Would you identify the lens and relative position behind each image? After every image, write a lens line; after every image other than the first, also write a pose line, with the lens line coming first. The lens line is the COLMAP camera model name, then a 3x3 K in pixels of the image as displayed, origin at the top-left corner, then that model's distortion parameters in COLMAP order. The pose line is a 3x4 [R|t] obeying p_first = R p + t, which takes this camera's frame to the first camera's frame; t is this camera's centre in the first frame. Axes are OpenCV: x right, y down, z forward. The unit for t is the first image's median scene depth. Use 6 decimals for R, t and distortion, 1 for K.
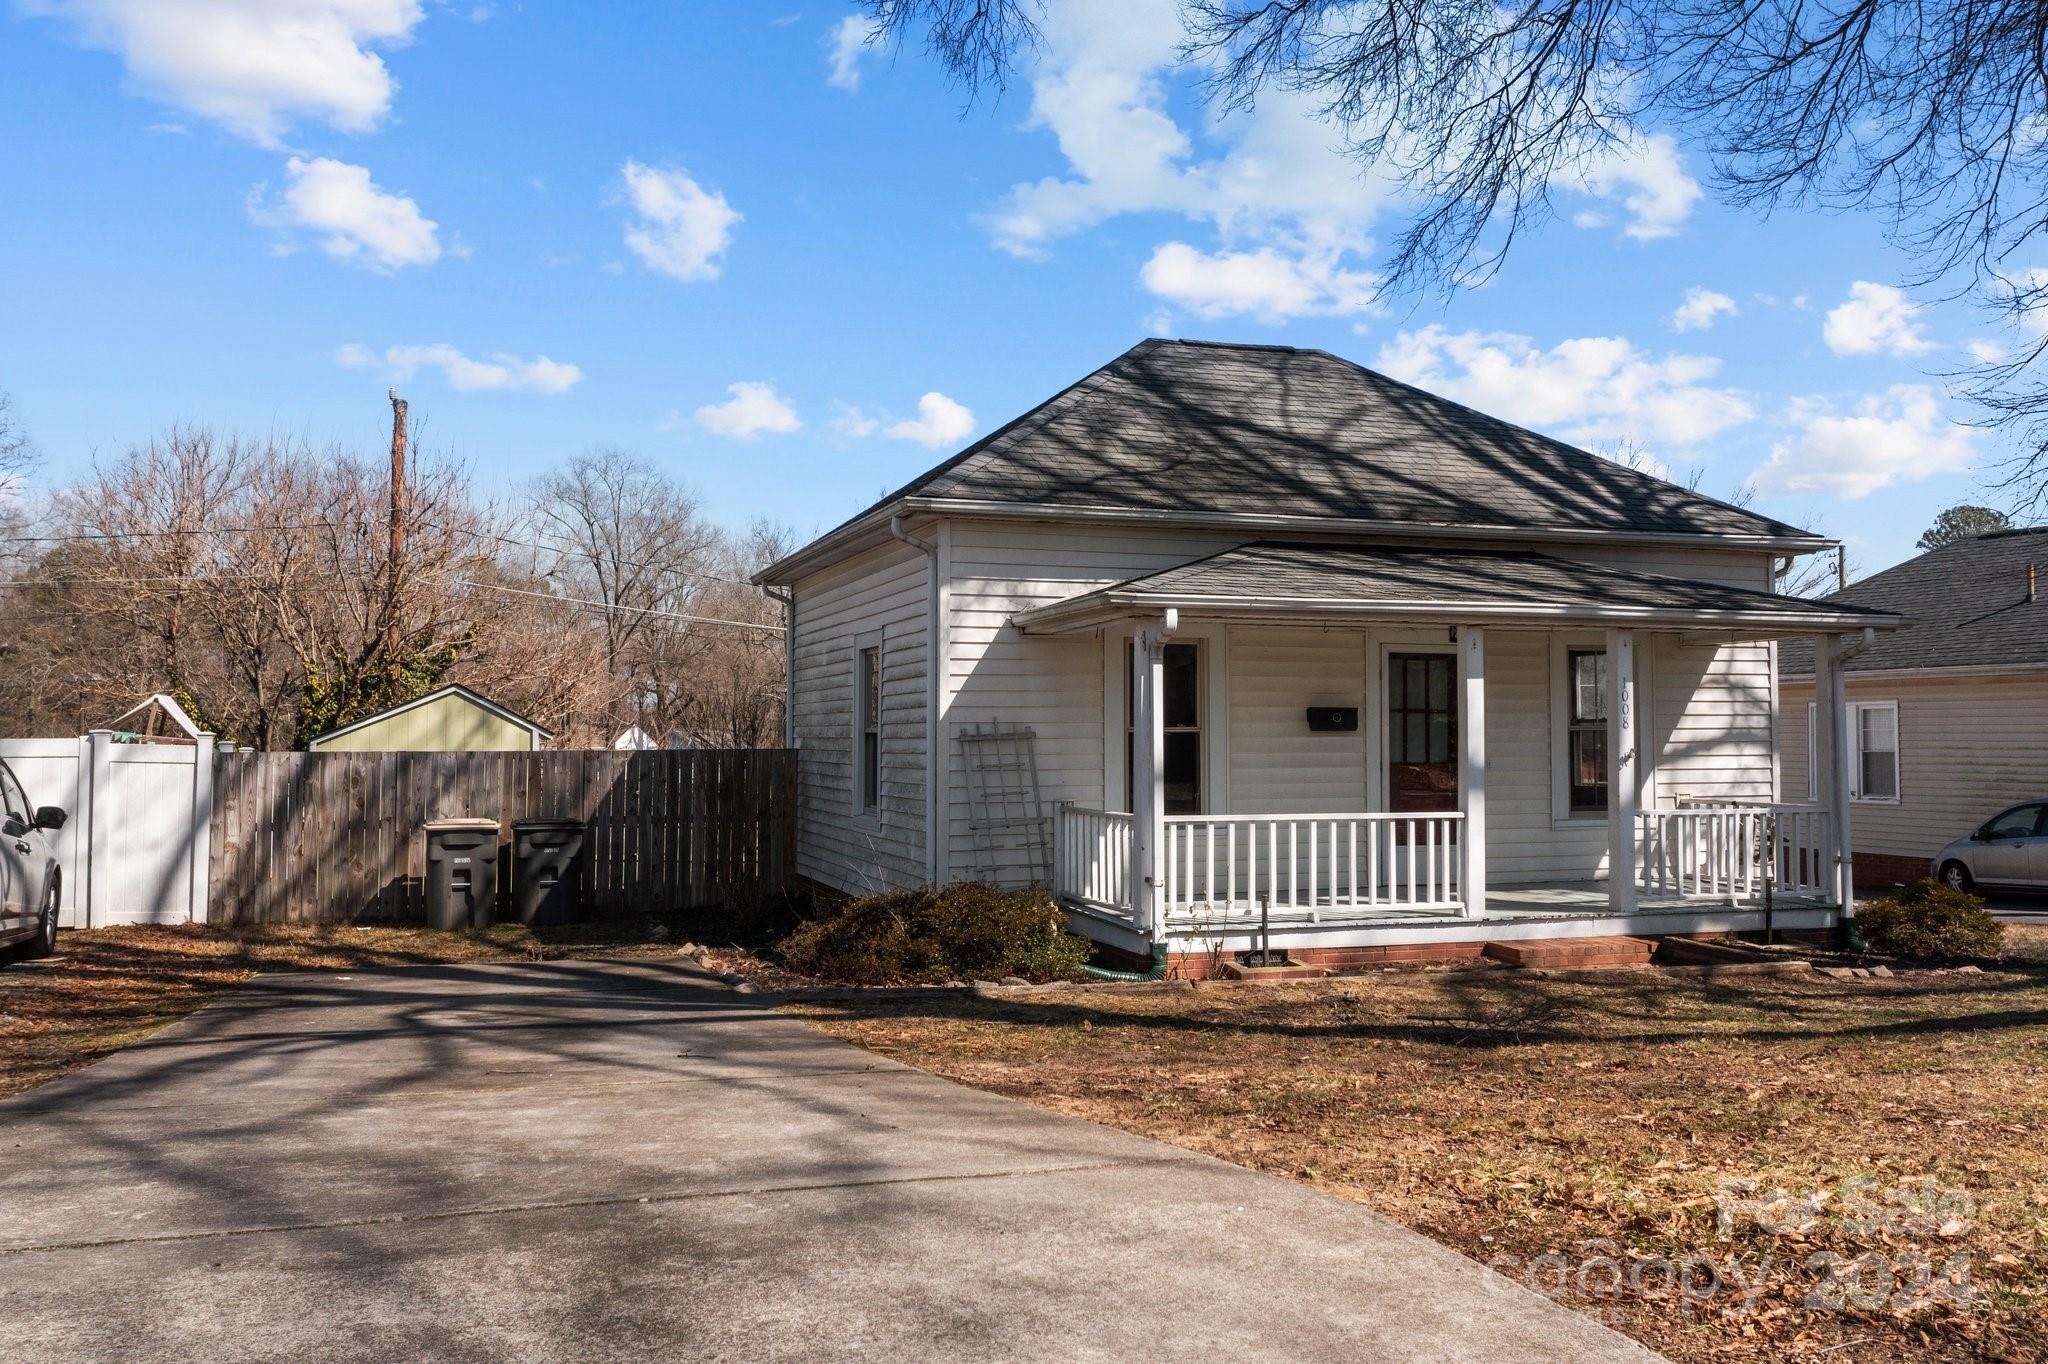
lens RADIAL K [[1646.2, 0, 1019.0], [0, 1646.2, 682.0], [0, 0, 1]] dist [-0.012294, 0.009268]
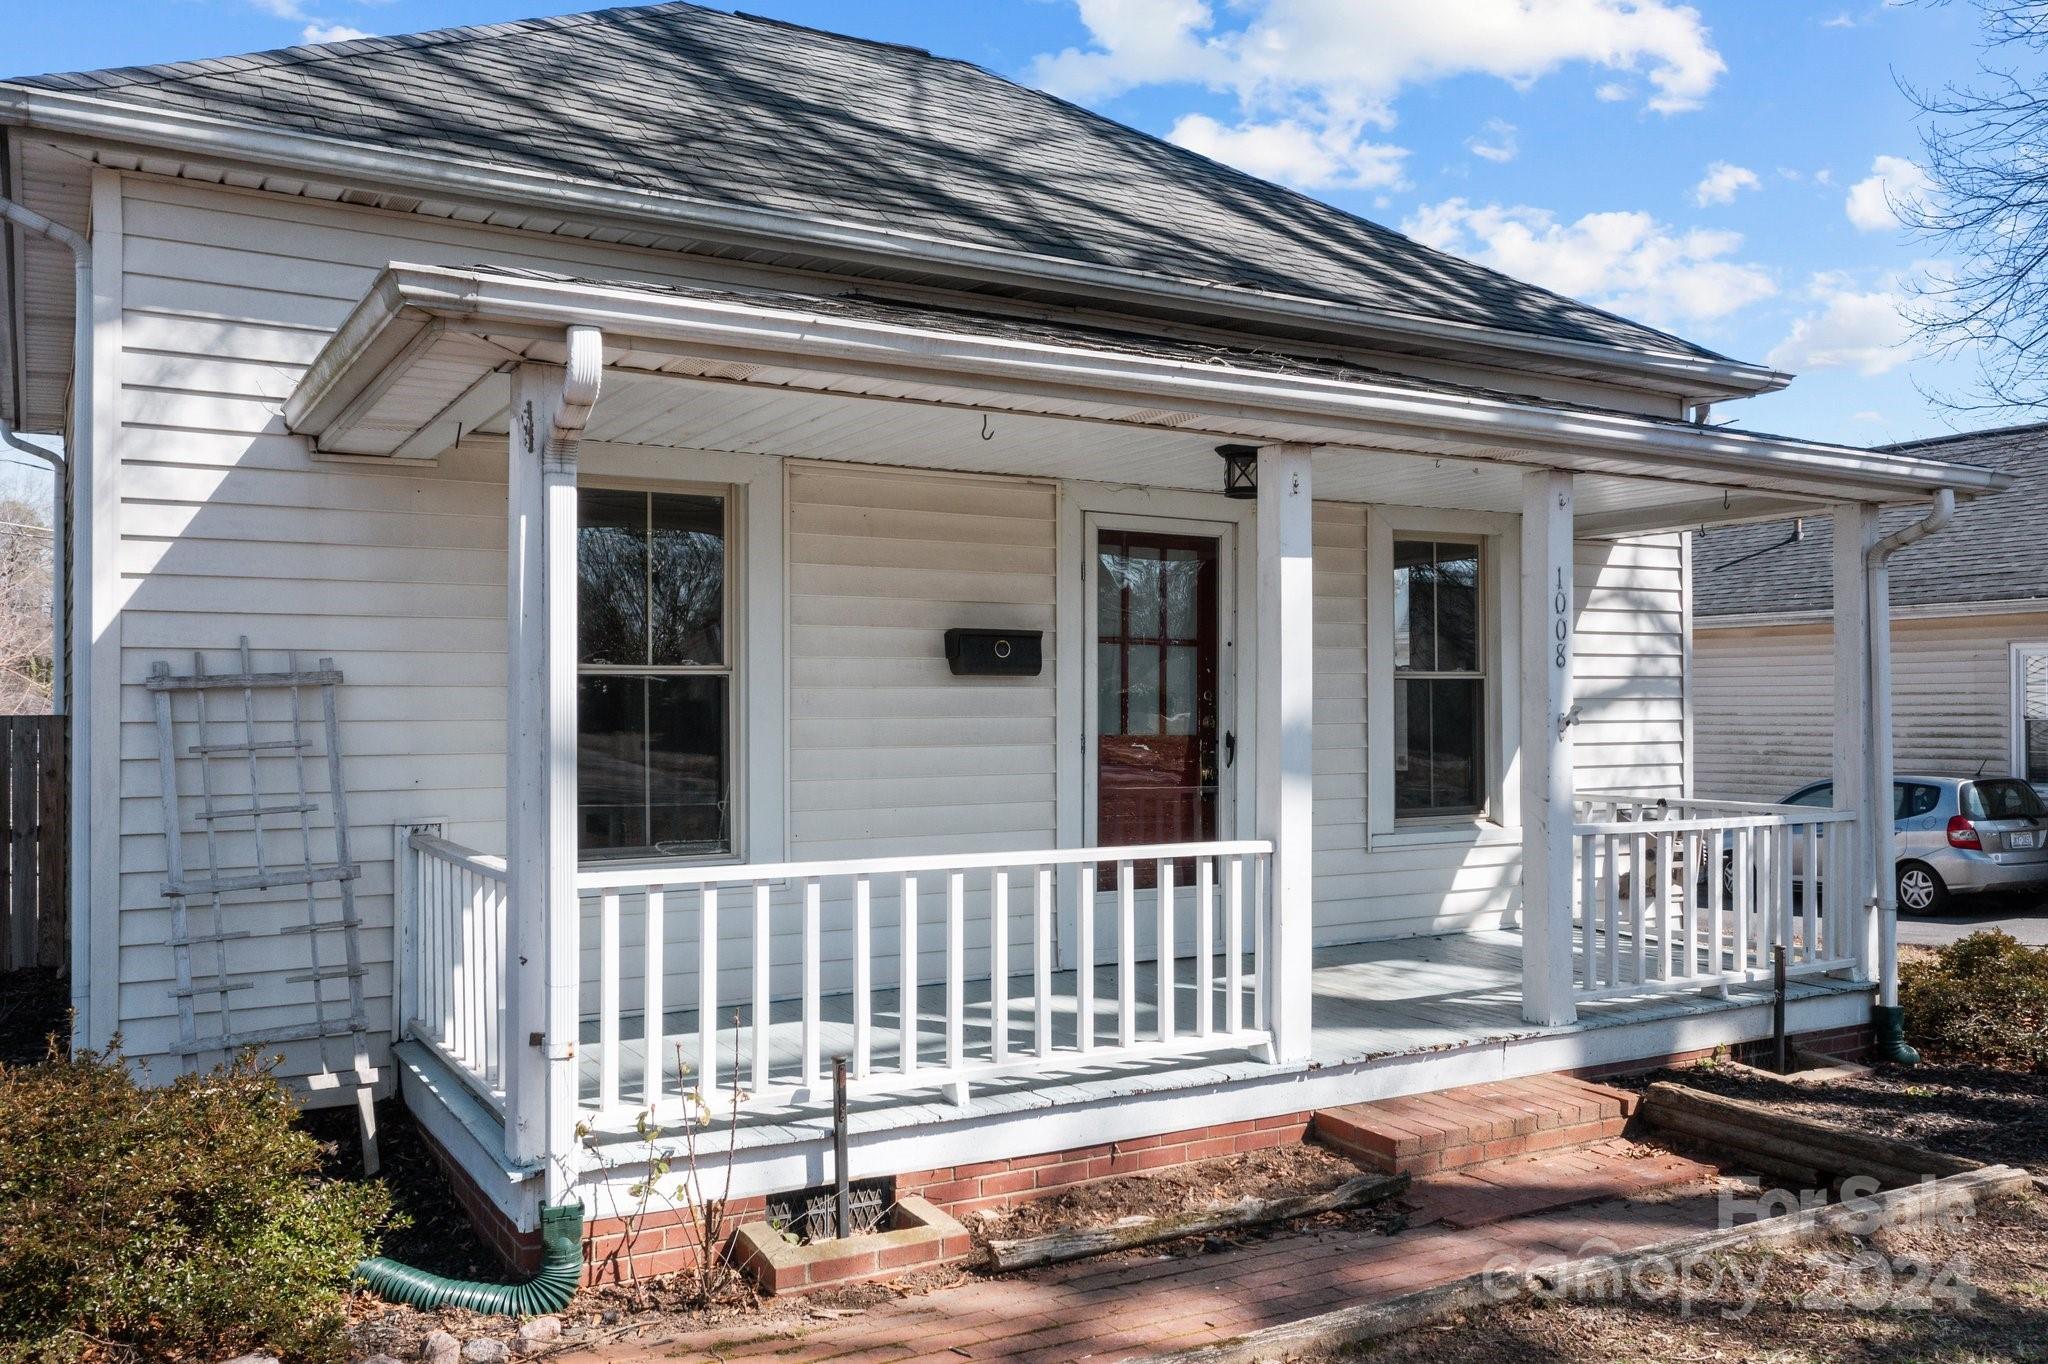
lens RADIAL K [[1659.7, 0, 1048.3], [0, 1659.7, 708.6], [0, 0, 1]] dist [-0.010767, 0.005326]
pose [[0.975068, -0.000745, 0.221907, 0.088085], [-0.006886, 0.999411, 0.033611, 0.022116], [-0.221801, -0.034301, 0.974488, 0.475750]]
